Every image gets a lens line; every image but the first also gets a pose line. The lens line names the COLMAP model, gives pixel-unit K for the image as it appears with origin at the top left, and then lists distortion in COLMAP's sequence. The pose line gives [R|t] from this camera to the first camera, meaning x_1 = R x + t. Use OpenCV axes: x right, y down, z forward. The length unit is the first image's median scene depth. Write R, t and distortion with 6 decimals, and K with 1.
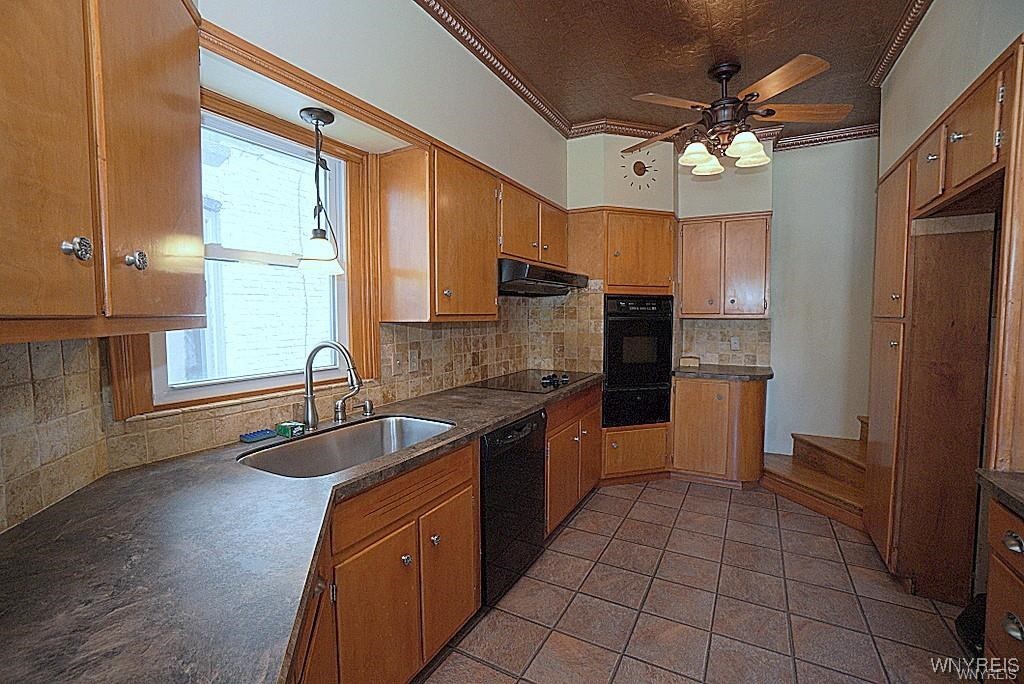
lens RADIAL K [[438.1, 0, 509.8], [0, 438.1, 339.8], [0, 0, 1]] dist [-0.036341, 0.000512]
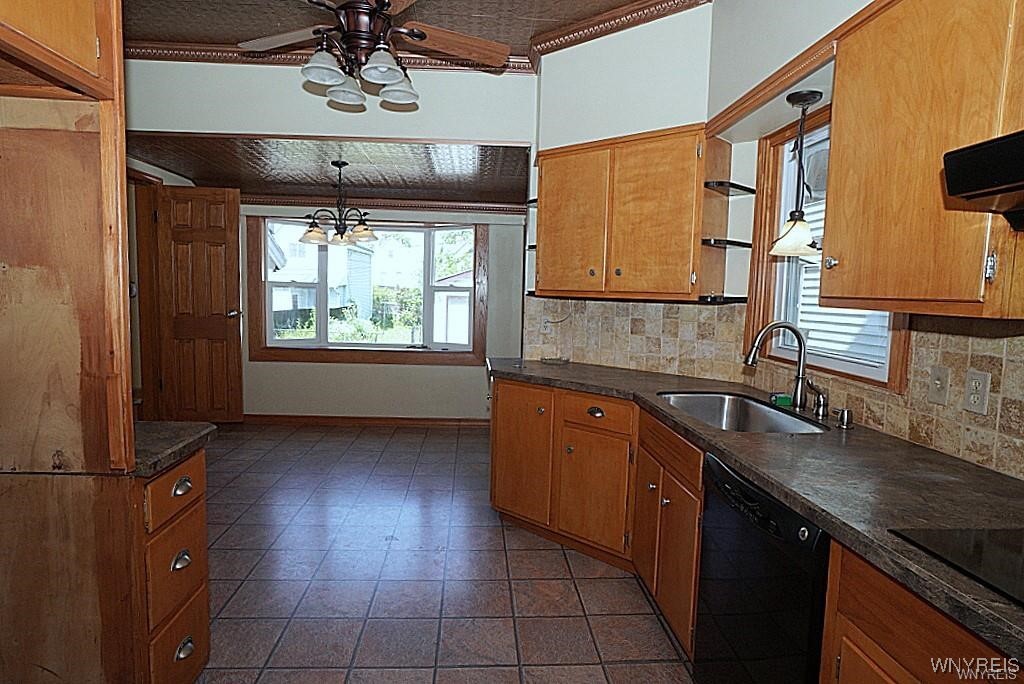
lens RADIAL K [[550.4, 0, 507.1], [0, 550.4, 342.4], [0, 0, 1]] dist [-0.016987, -0.000144]
pose [[-0.841088, 0.034796, -0.539778, 0.413922], [-0.052706, 0.987907, 0.145811, -0.051579], [0.538325, 0.151090, -0.829083, 0.859170]]
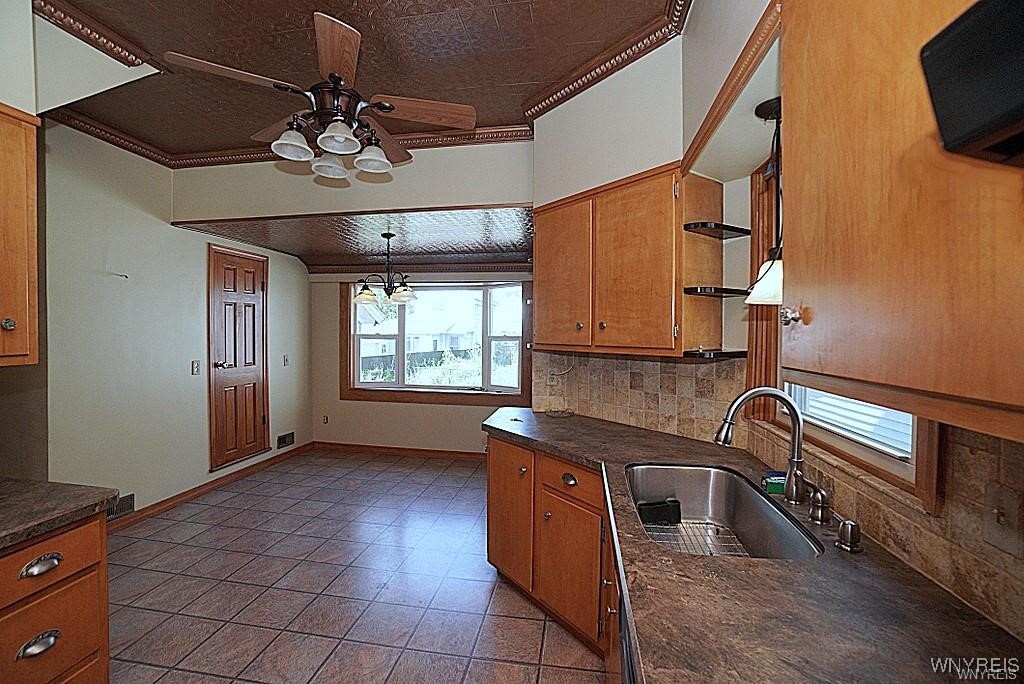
lens RADIAL K [[438.1, 0, 509.8], [0, 438.1, 339.8], [0, 0, 1]] dist [-0.036341, 0.000512]
pose [[-0.937797, 0.001865, -0.347178, 0.151031], [-0.024981, 0.997031, 0.072834, -0.066313], [0.346283, 0.076976, -0.934967, 0.780798]]
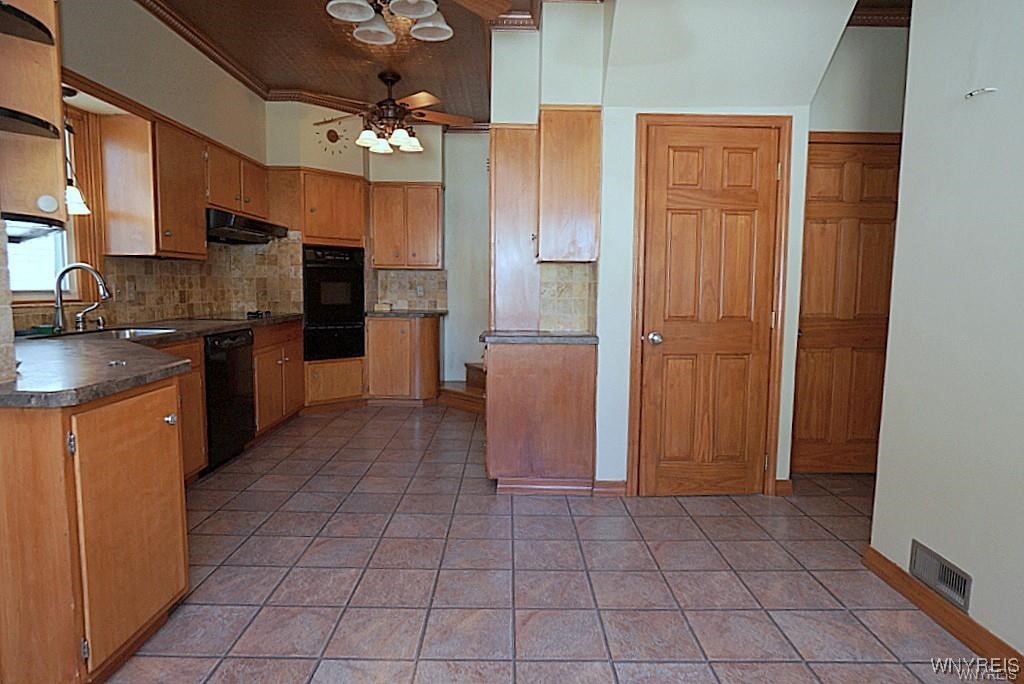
lens RADIAL K [[597.4, 0, 509.7], [0, 597.4, 339.1], [0, 0, 1]] dist [-0.032007, 0.001148]
pose [[0.873669, -0.031804, 0.485480, -0.074806], [0.017420, 0.999266, 0.034114, 0.101550], [-0.486209, -0.021347, 0.873582, -0.635259]]
